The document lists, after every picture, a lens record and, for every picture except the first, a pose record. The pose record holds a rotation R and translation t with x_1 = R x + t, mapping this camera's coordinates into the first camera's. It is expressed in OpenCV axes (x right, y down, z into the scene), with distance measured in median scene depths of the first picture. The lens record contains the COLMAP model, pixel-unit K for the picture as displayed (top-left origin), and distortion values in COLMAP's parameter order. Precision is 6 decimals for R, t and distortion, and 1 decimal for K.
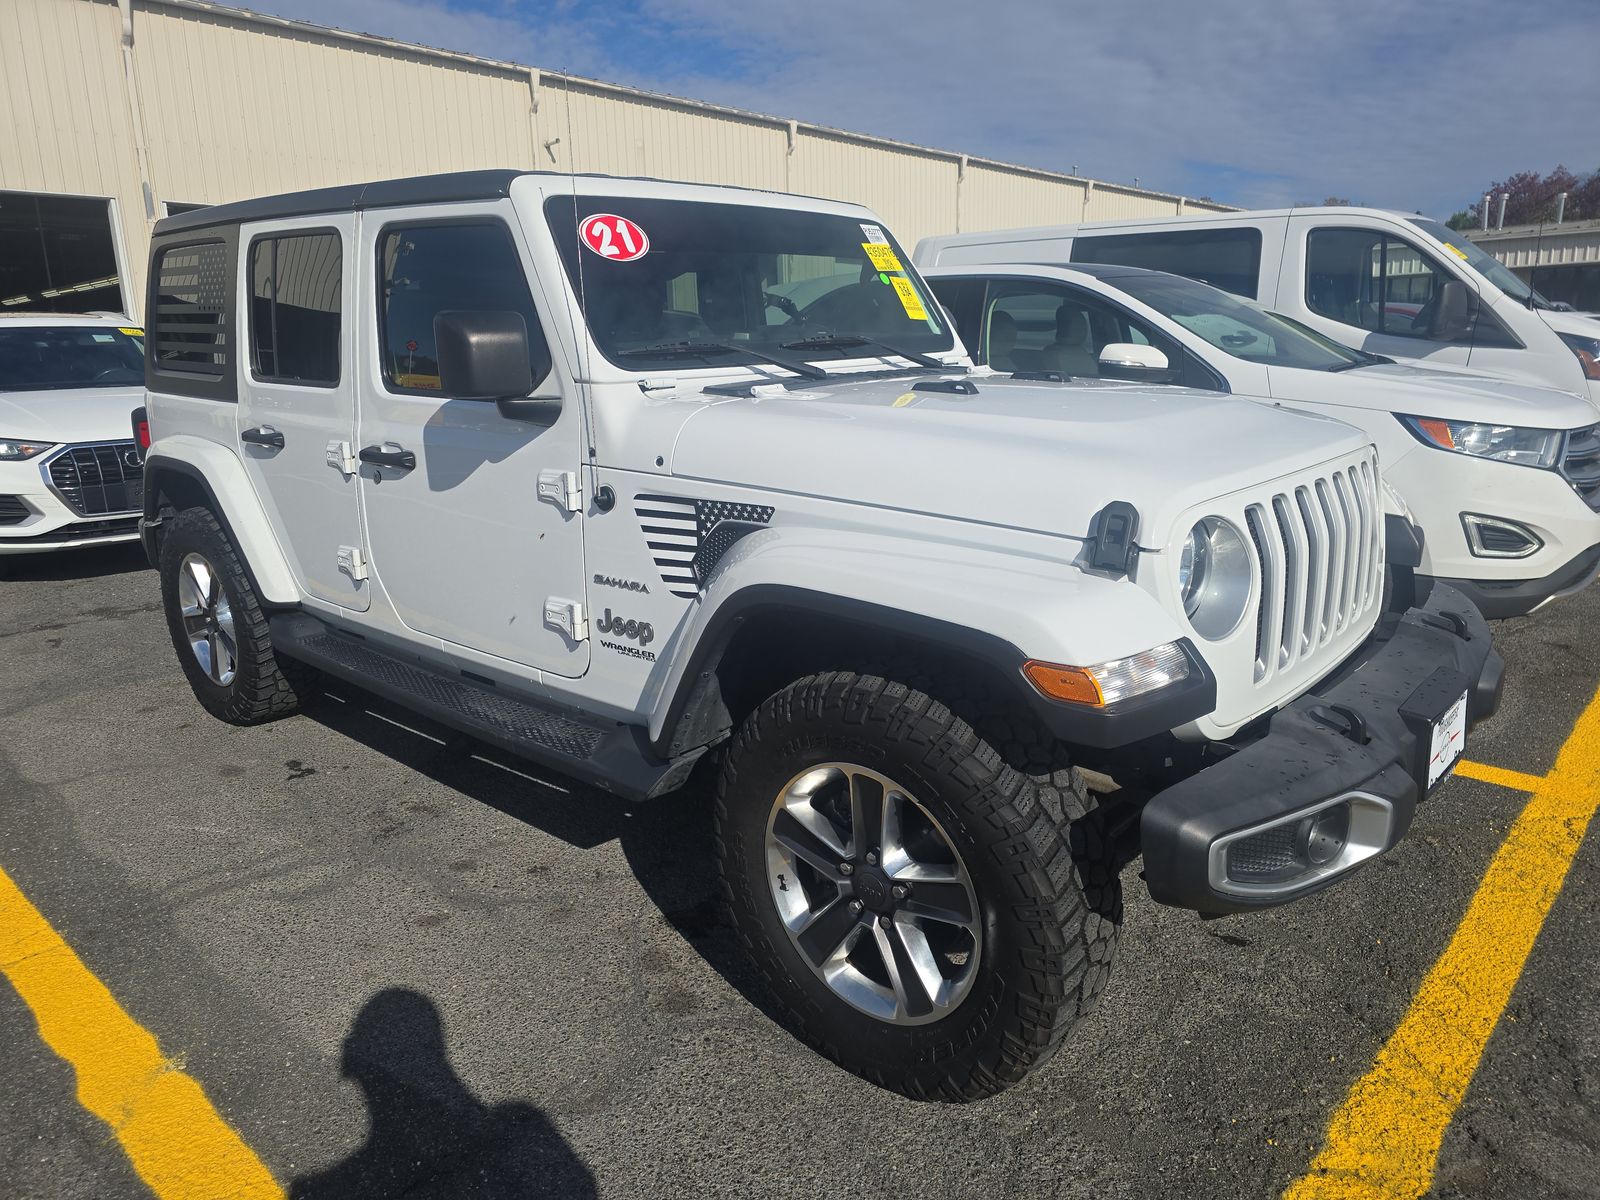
lens RADIAL K [[1137.6, 0, 797.4], [0, 1137.6, 601.3], [0, 0, 1]] dist [0.007317, -0.010428]
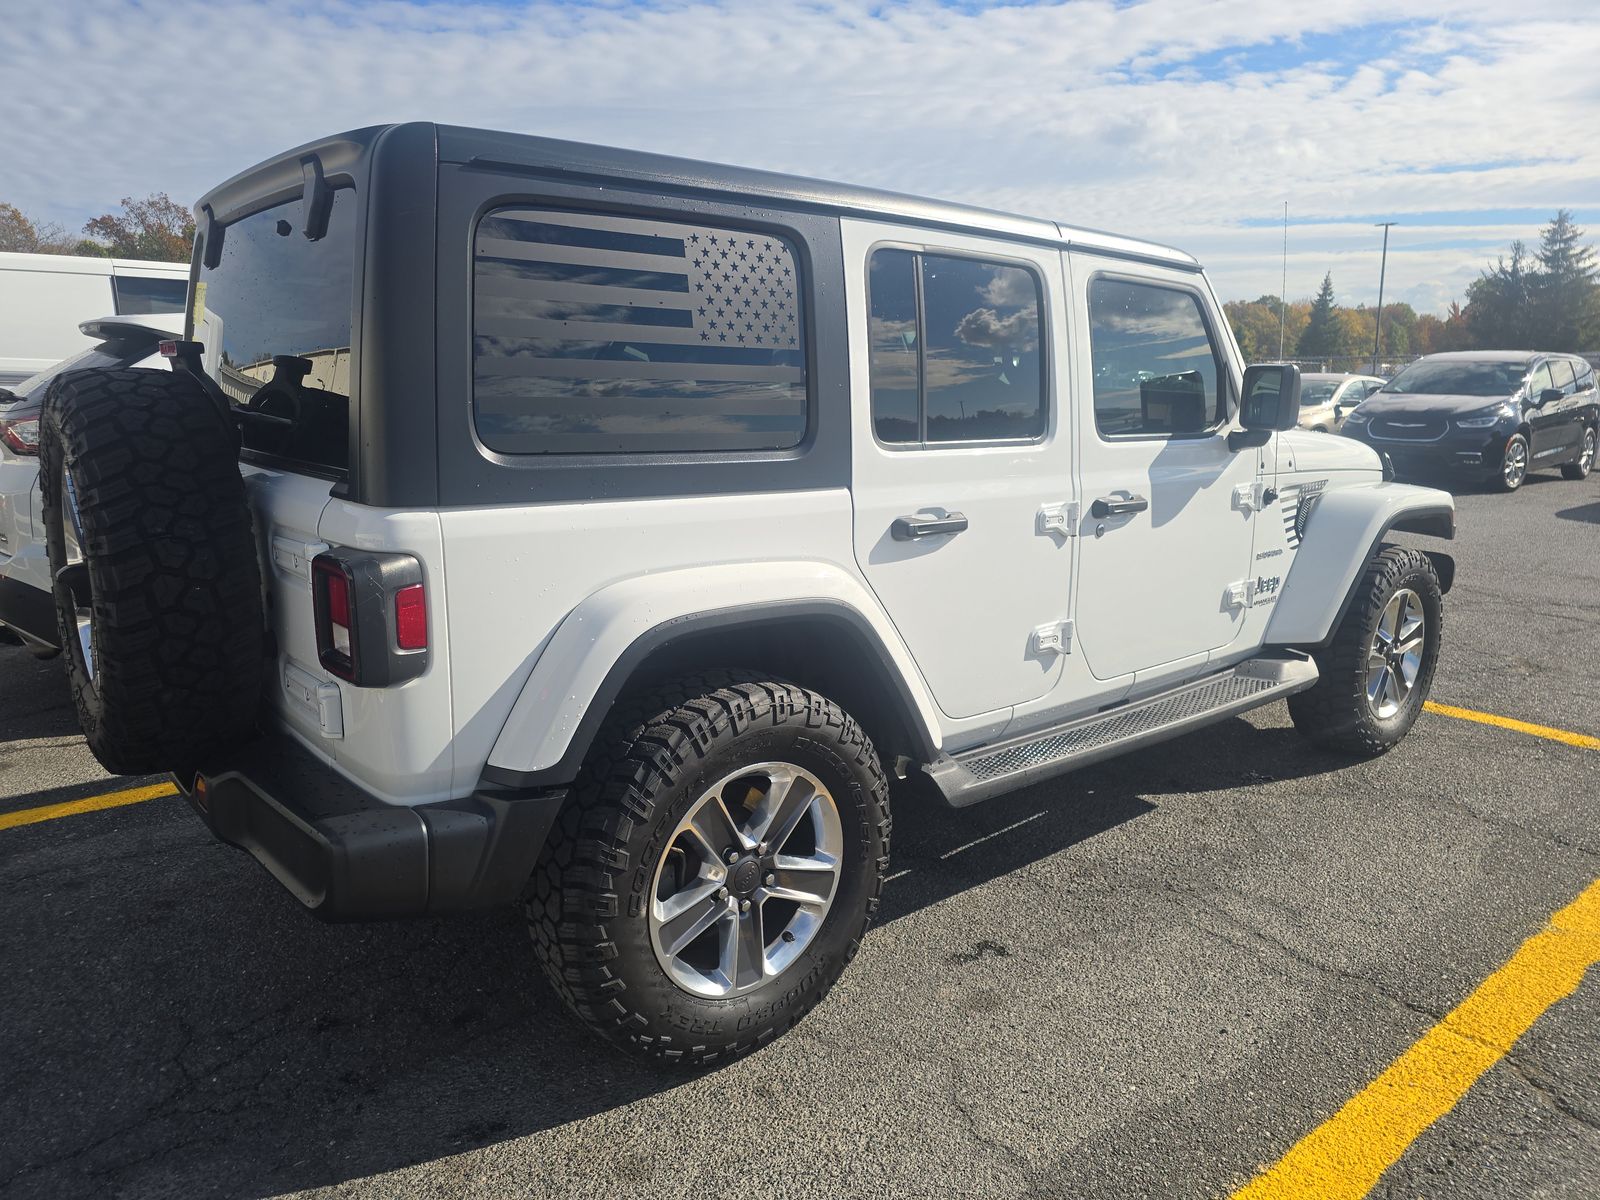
lens RADIAL K [[1137.6, 0, 796.6], [0, 1137.6, 590.0], [0, 0, 1]] dist [0.007317, -0.010428]
pose [[0.121024, -0.172210, 0.977598, -1.357151], [0.231628, 0.962549, 0.140884, -0.257745], [-0.965247, 0.209388, 0.156380, 1.119184]]
